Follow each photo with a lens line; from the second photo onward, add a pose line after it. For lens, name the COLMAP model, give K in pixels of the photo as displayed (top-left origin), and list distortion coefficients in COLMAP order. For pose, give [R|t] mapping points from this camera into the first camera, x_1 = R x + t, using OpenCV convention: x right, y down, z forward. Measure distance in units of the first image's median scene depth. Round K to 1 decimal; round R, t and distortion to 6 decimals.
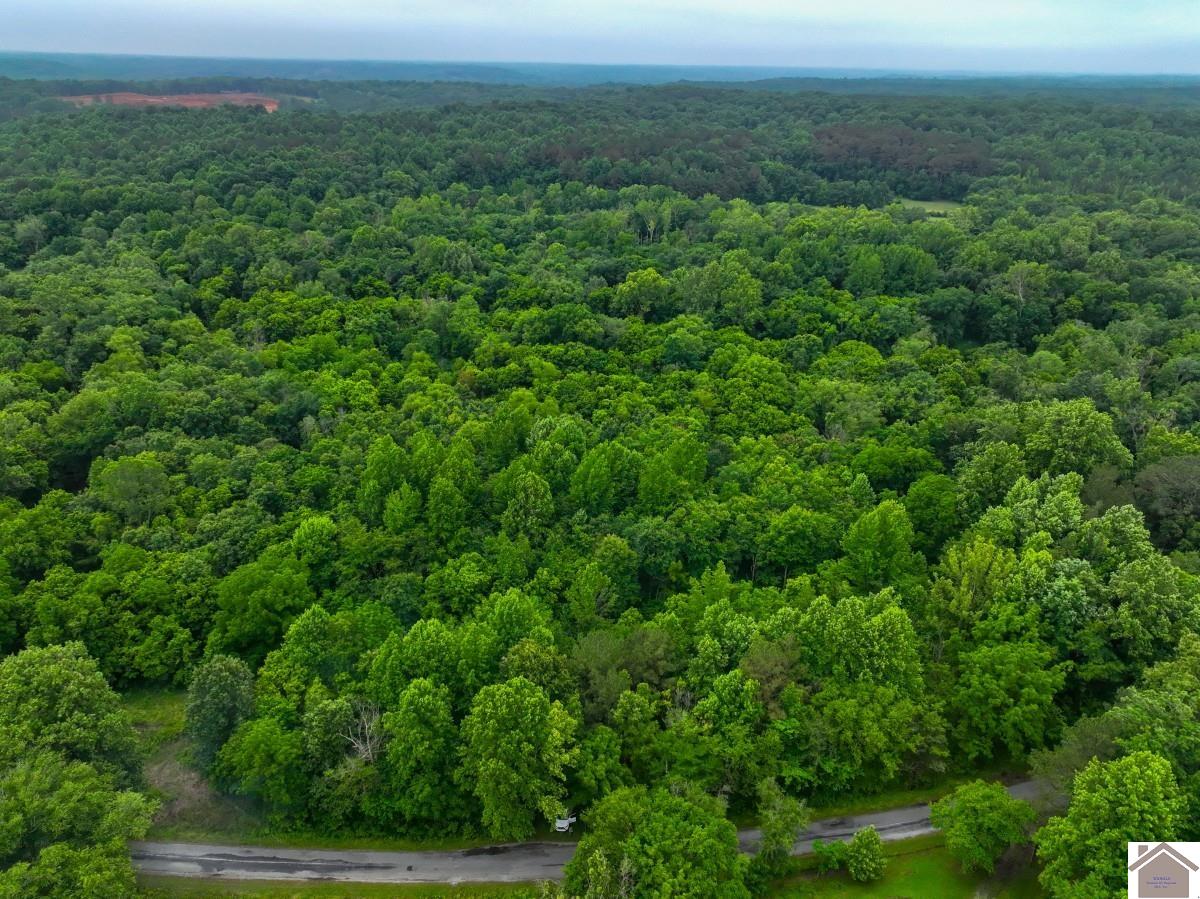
lens RADIAL K [[834.9, 0, 605.1], [0, 834.9, 450.6], [0, 0, 1]] dist [0.005509, 0.019736]
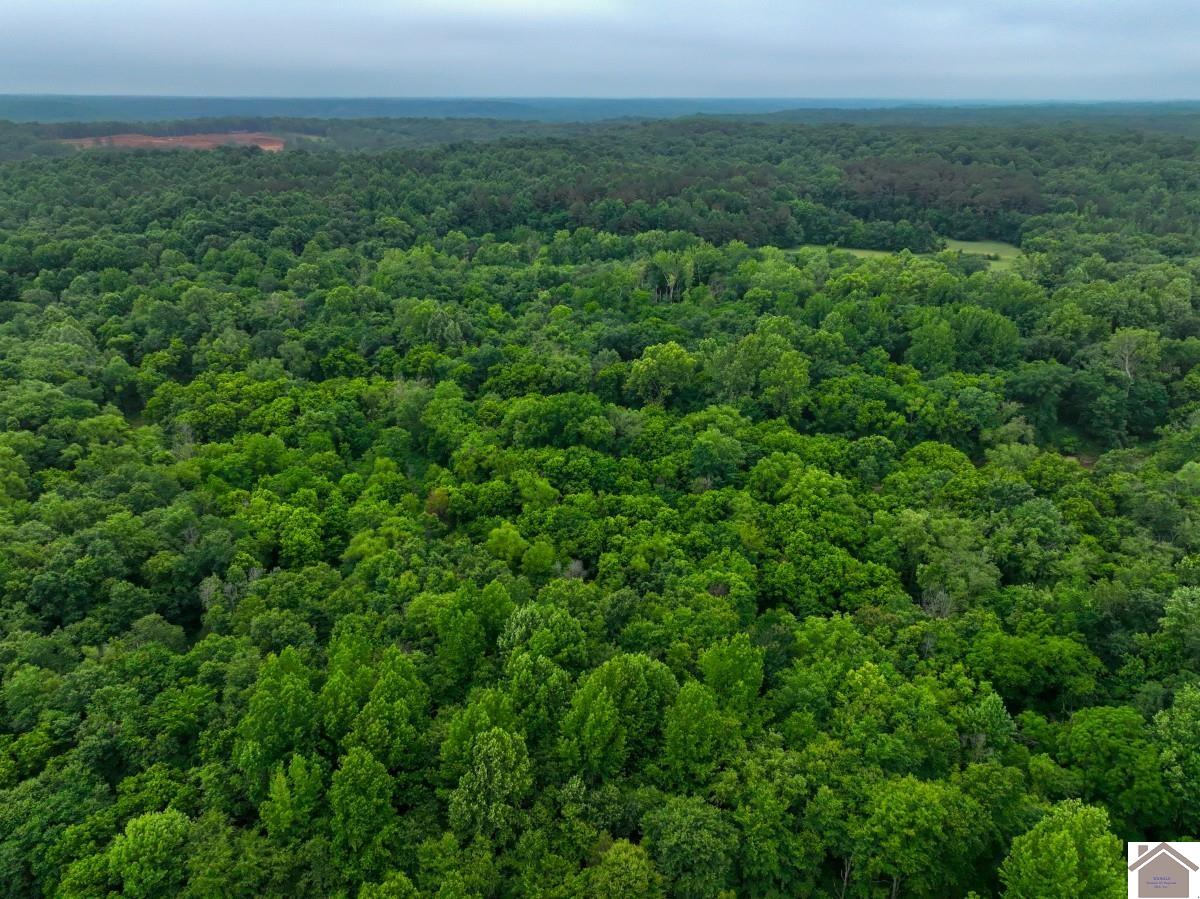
lens RADIAL K [[834.9, 0, 599.9], [0, 834.9, 450.5], [0, 0, 1]] dist [0.005509, 0.019736]
pose [[0.999652, -0.002738, -0.026252, 0.004406], [0.001846, 0.999422, -0.033940, -0.088265], [0.026330, 0.033880, 0.999079, 0.188040]]
